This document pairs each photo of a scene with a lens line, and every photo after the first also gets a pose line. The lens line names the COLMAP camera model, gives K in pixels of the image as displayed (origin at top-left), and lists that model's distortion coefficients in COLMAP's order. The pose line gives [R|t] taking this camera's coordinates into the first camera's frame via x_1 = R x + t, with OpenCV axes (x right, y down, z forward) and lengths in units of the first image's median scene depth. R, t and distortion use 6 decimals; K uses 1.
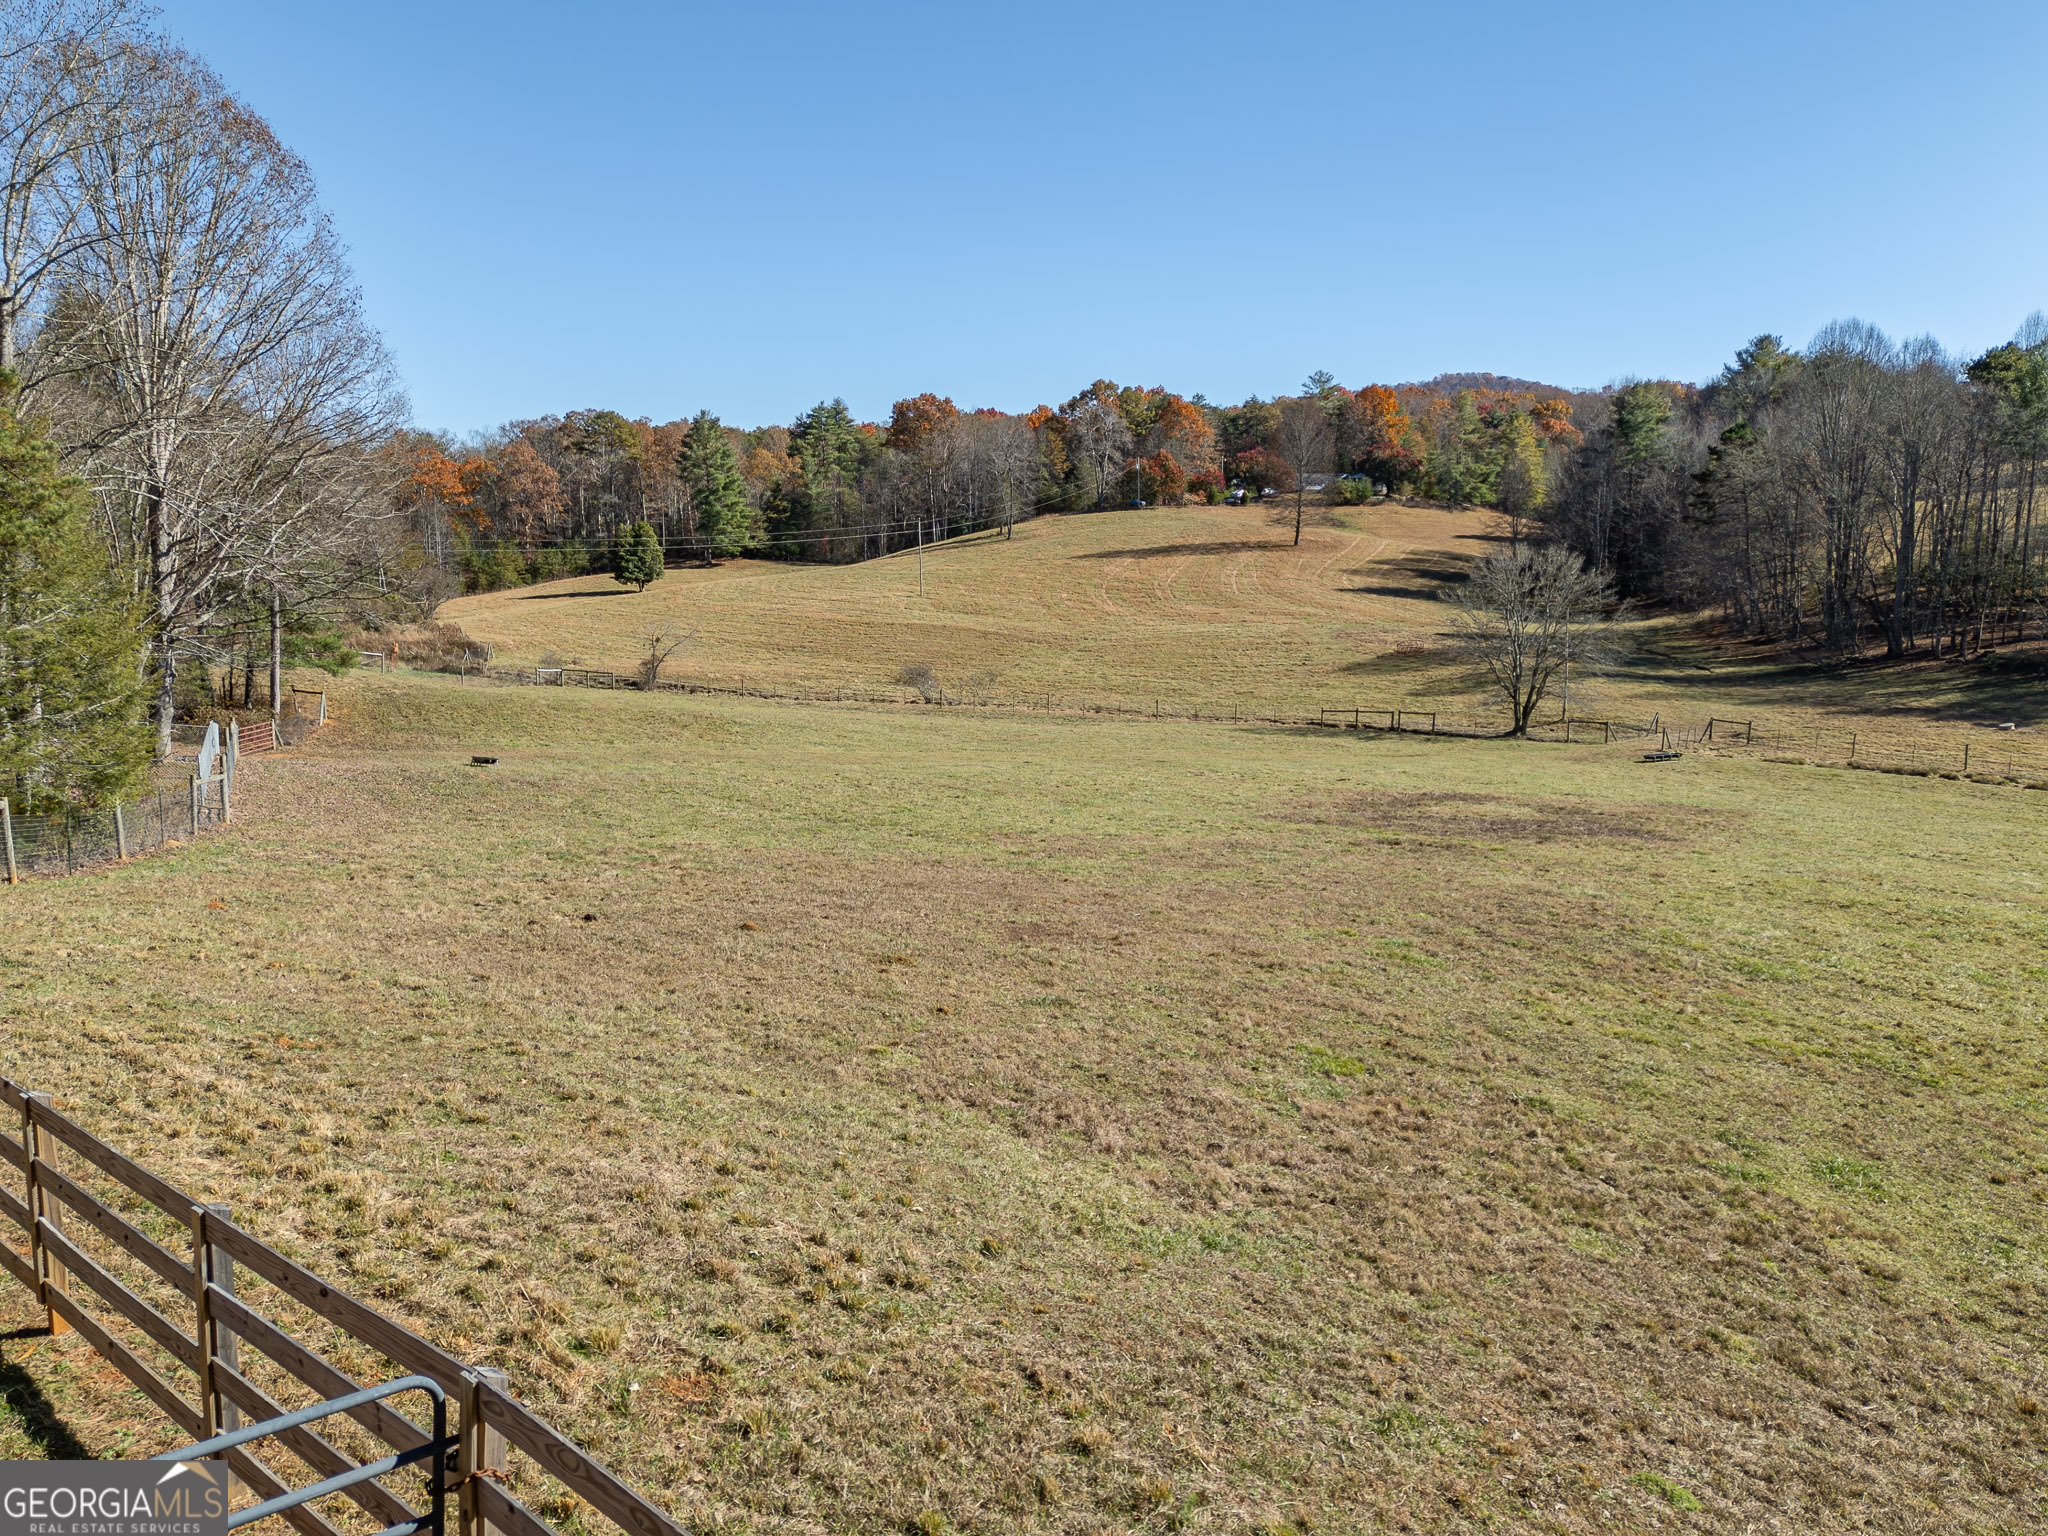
lens RADIAL K [[1471.4, 0, 1037.3], [0, 1471.4, 767.0], [0, 0, 1]] dist [0.075752, -0.054075]
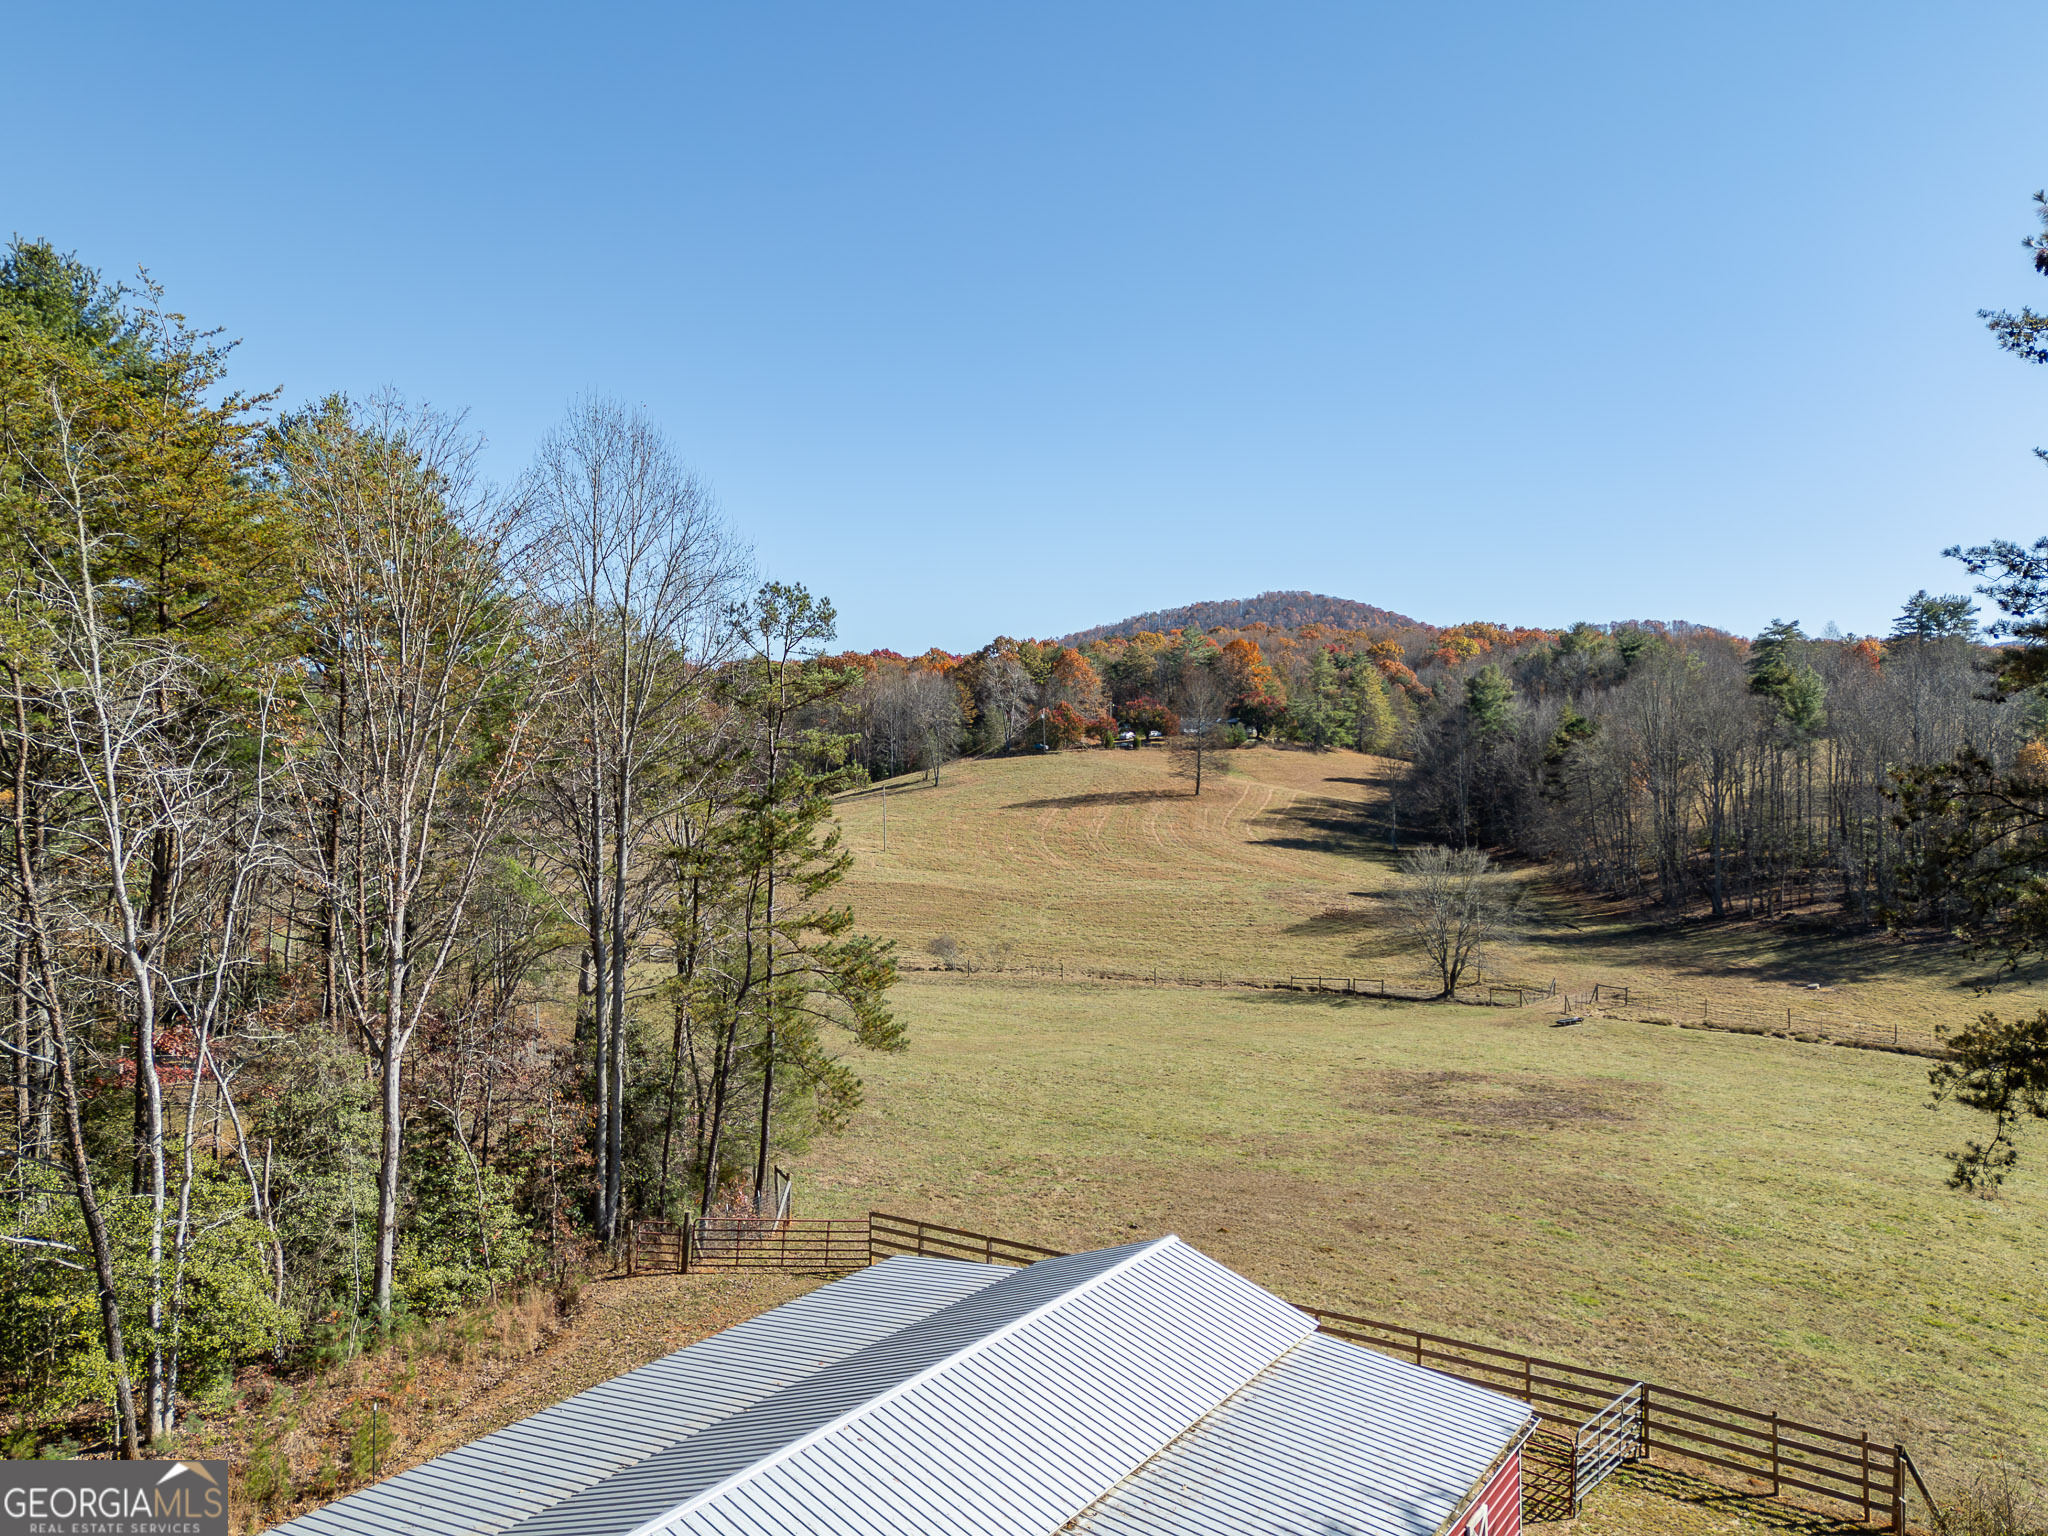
lens RADIAL K [[1471.4, 0, 1007.4], [0, 1471.4, 782.6], [0, 0, 1]] dist [0.075752, -0.054075]
pose [[0.995589, -0.007147, 0.093554, -0.102585], [0.018292, 0.992747, -0.118821, -0.037237], [-0.092027, 0.120008, 0.988498, -0.143519]]
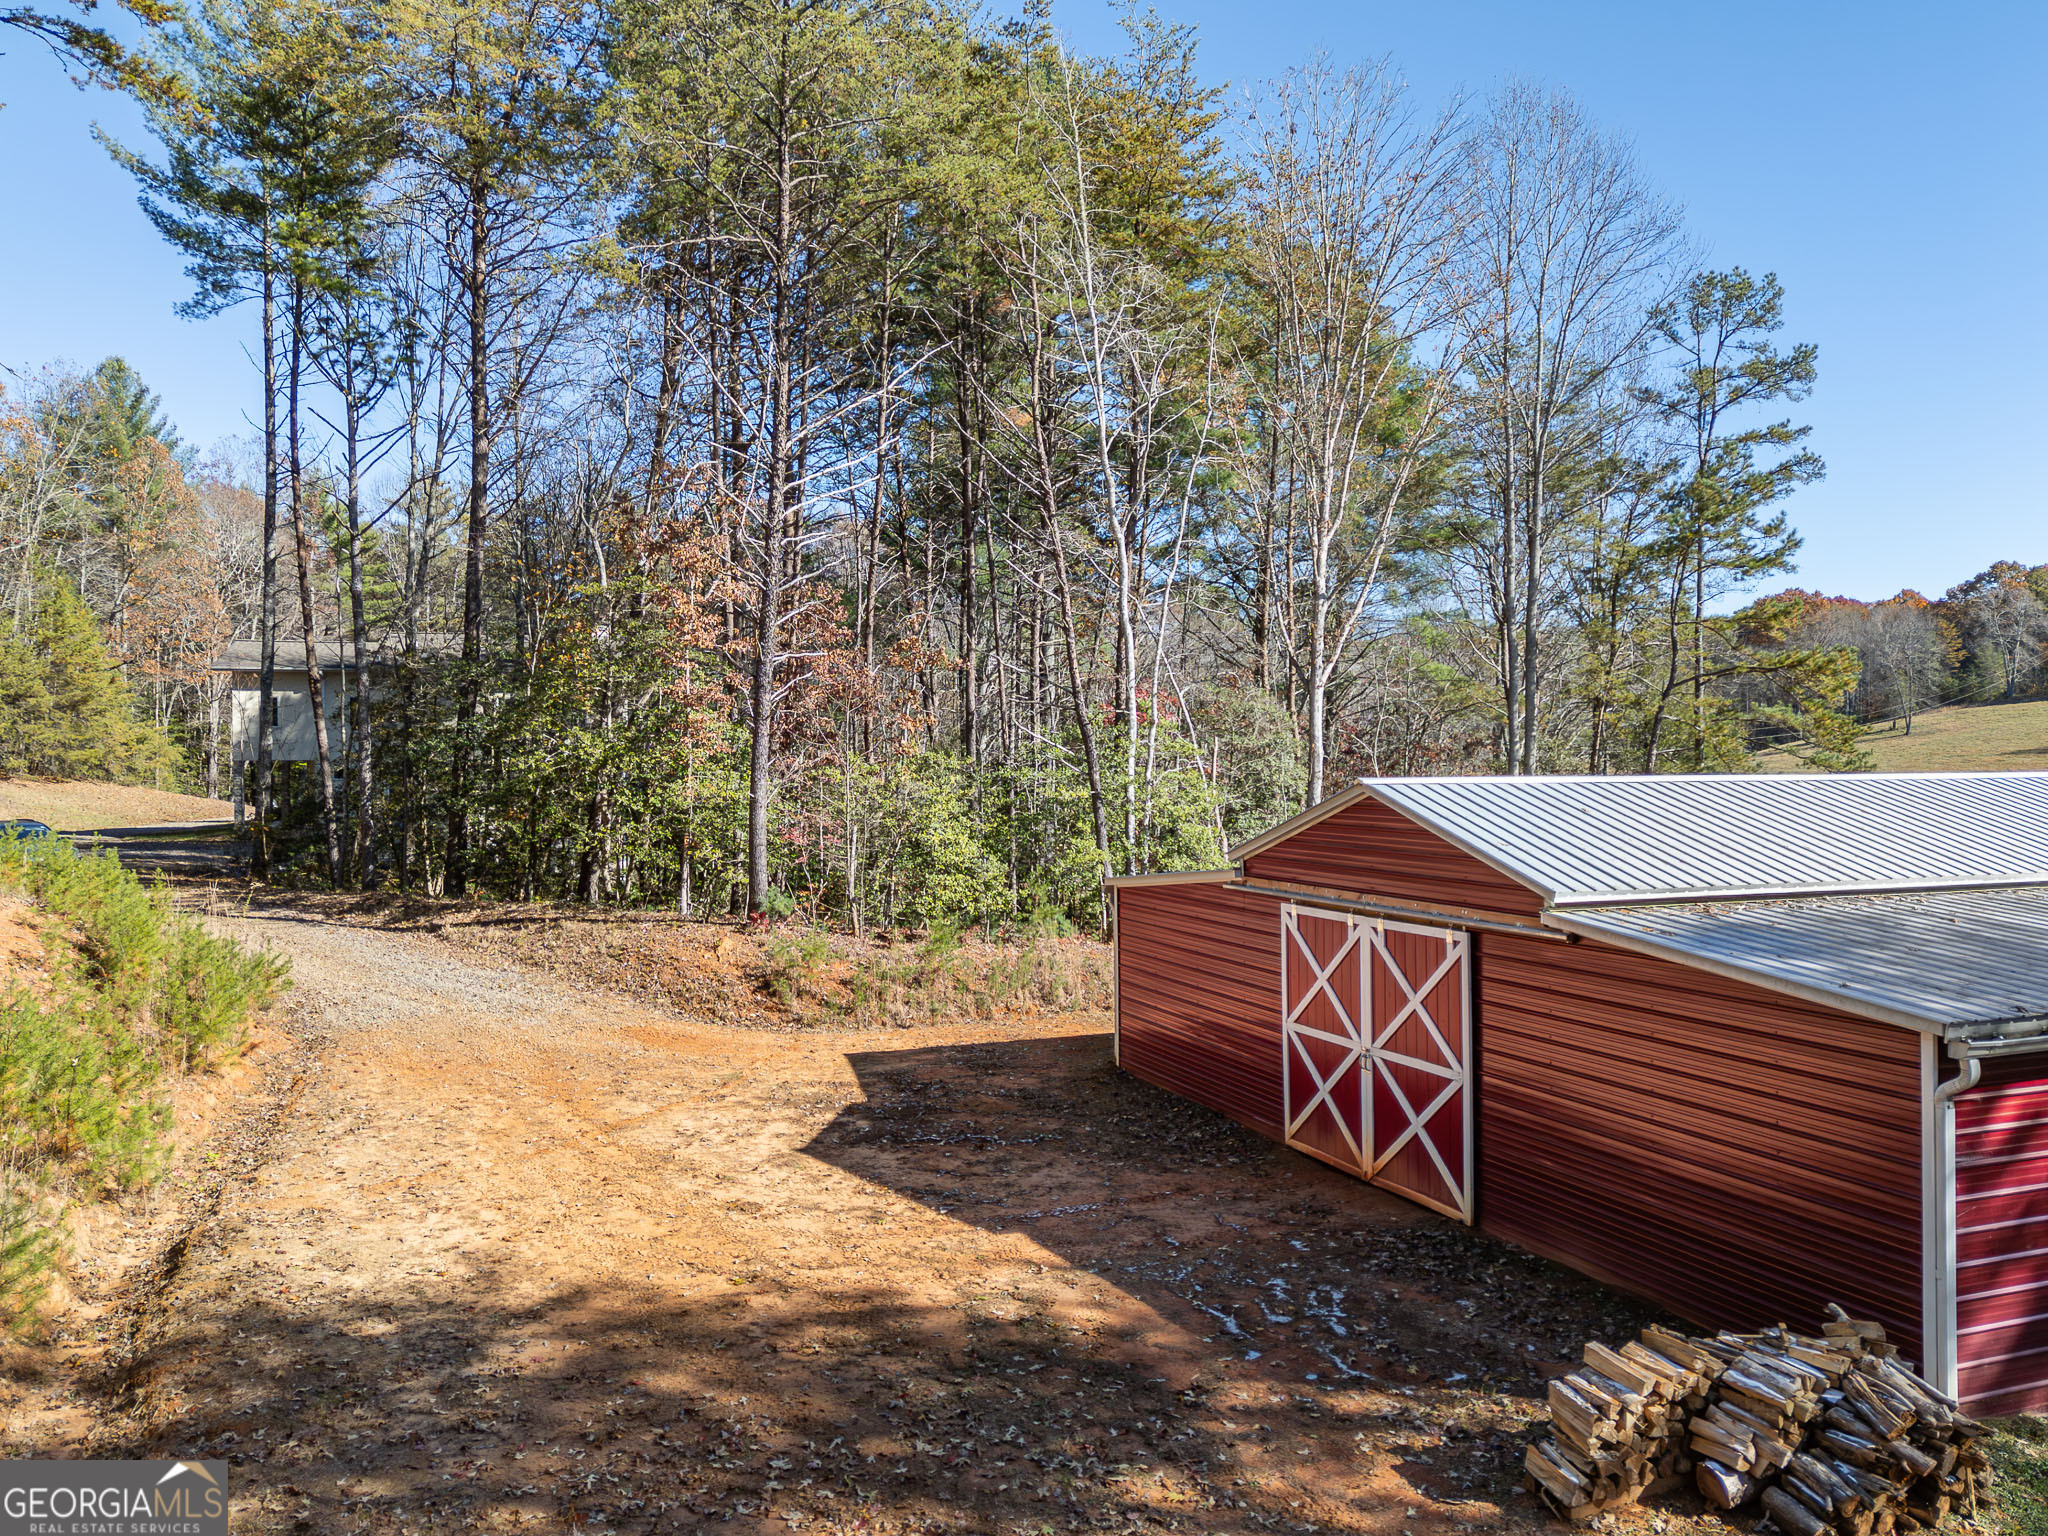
lens RADIAL K [[1471.4, 0, 1045.7], [0, 1471.4, 759.2], [0, 0, 1]] dist [0.075752, -0.054075]
pose [[0.888831, -0.005654, -0.458200, -0.103496], [-0.056548, 0.990928, -0.121919, 0.014120], [0.454732, 0.134276, 0.880448, -0.137772]]
